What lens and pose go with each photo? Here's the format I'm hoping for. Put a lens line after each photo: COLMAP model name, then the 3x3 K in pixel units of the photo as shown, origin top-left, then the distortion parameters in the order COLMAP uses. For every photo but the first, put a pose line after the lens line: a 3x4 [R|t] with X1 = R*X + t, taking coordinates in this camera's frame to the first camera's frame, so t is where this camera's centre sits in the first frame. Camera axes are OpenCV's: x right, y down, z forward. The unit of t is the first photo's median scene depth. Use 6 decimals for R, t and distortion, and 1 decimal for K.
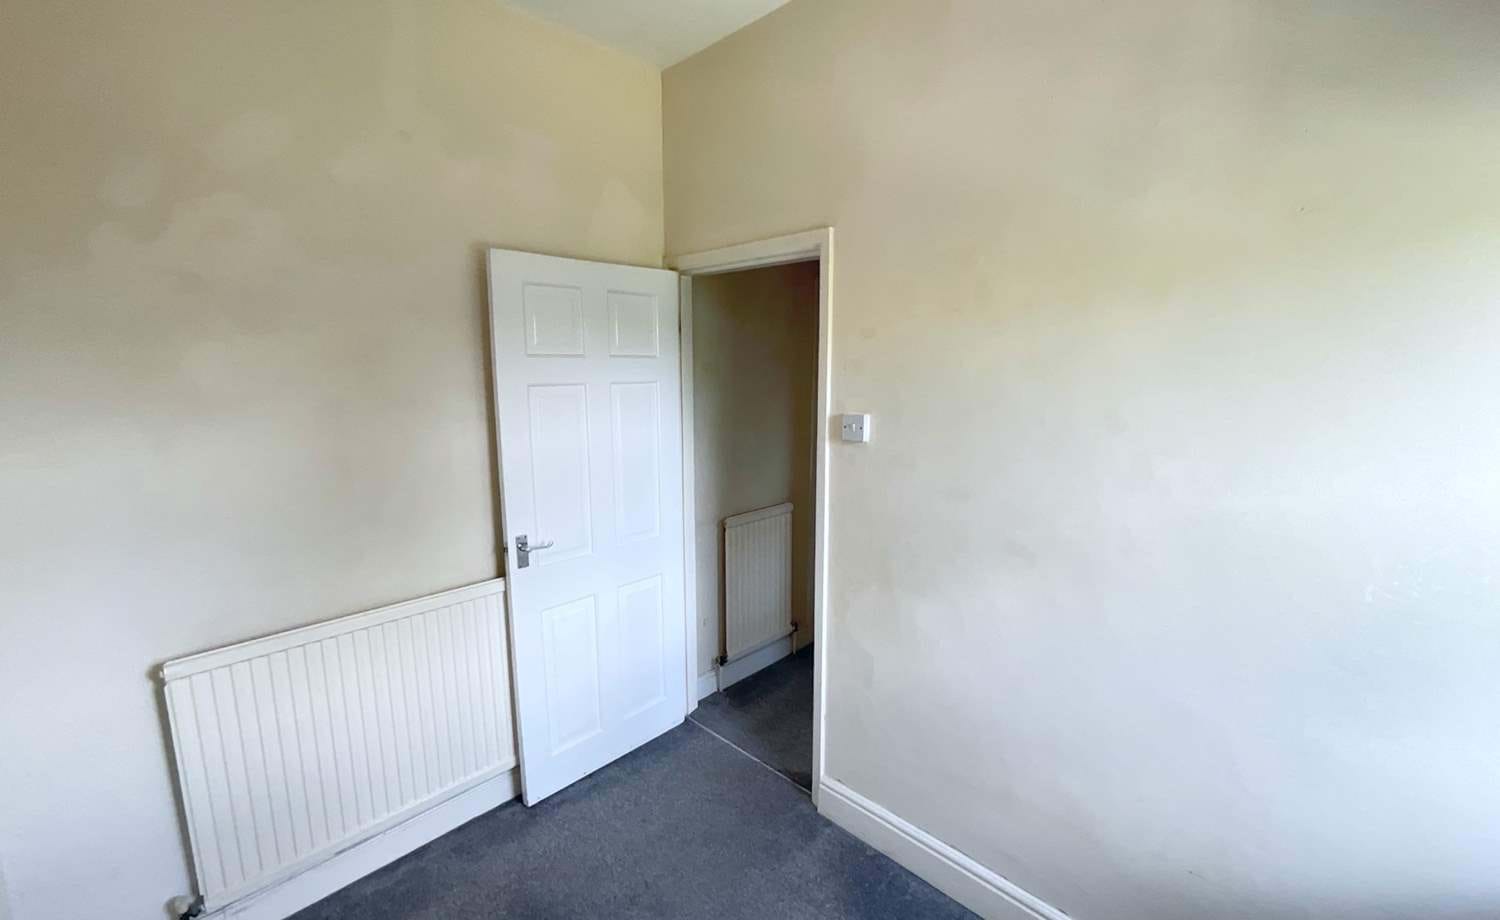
lens RADIAL K [[607.4, 0, 750.6], [0, 607.4, 462.5], [0, 0, 1]] dist [-0.002723, 0.001251]
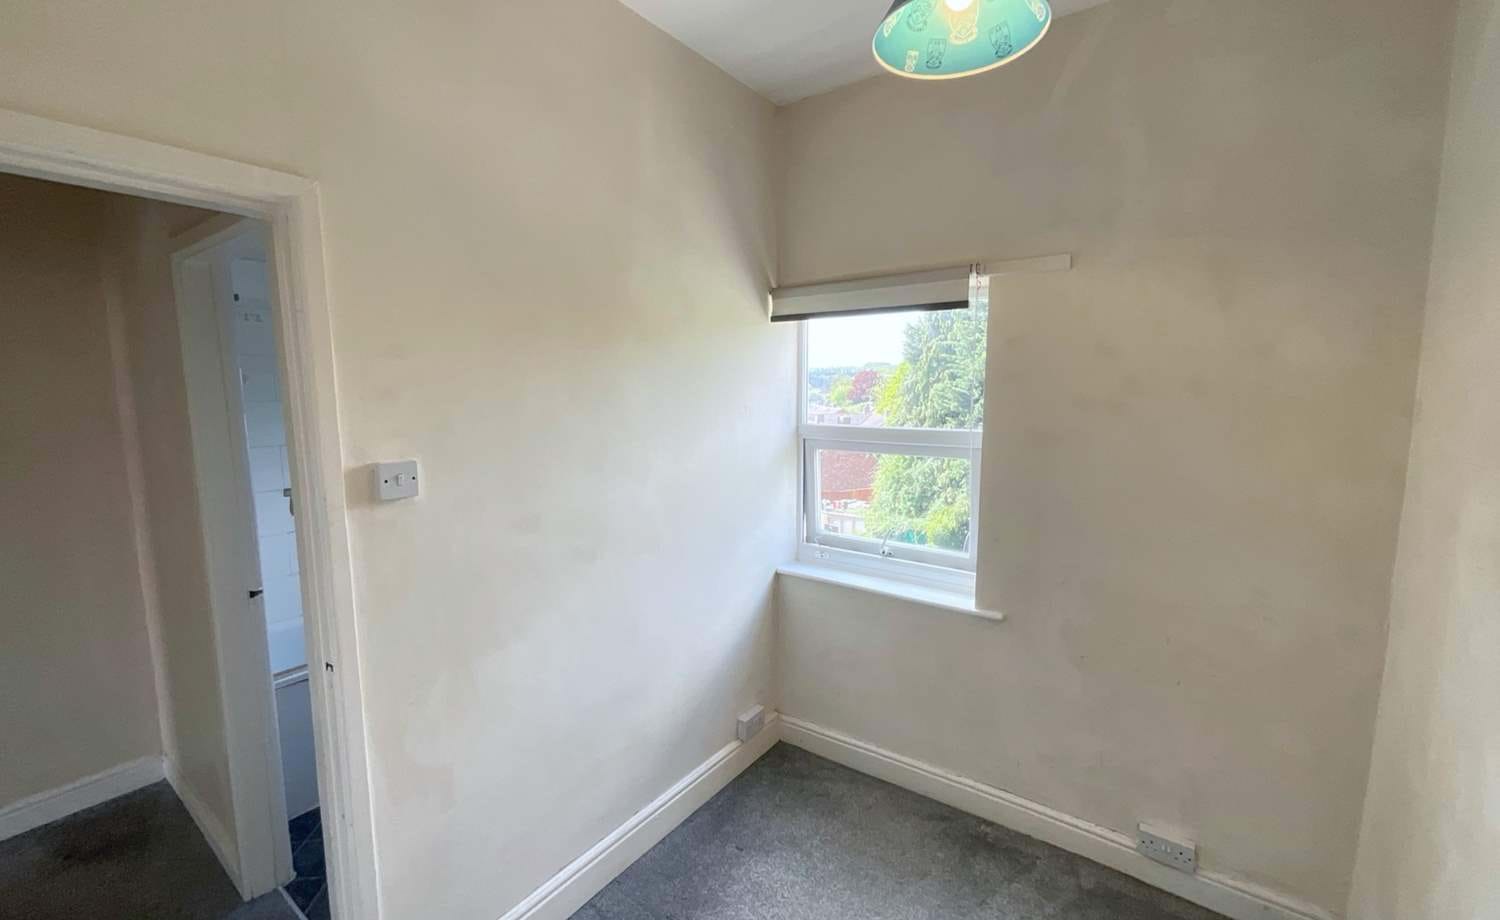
lens RADIAL K [[607.4, 0, 750.6], [0, 607.4, 462.5], [0, 0, 1]] dist [-0.002723, 0.001251]
pose [[-0.142749, -0.116850, 0.982837, -0.592153], [0.154030, 0.978286, 0.138681, -0.112082], [-0.977700, 0.171182, -0.121651, 0.668065]]
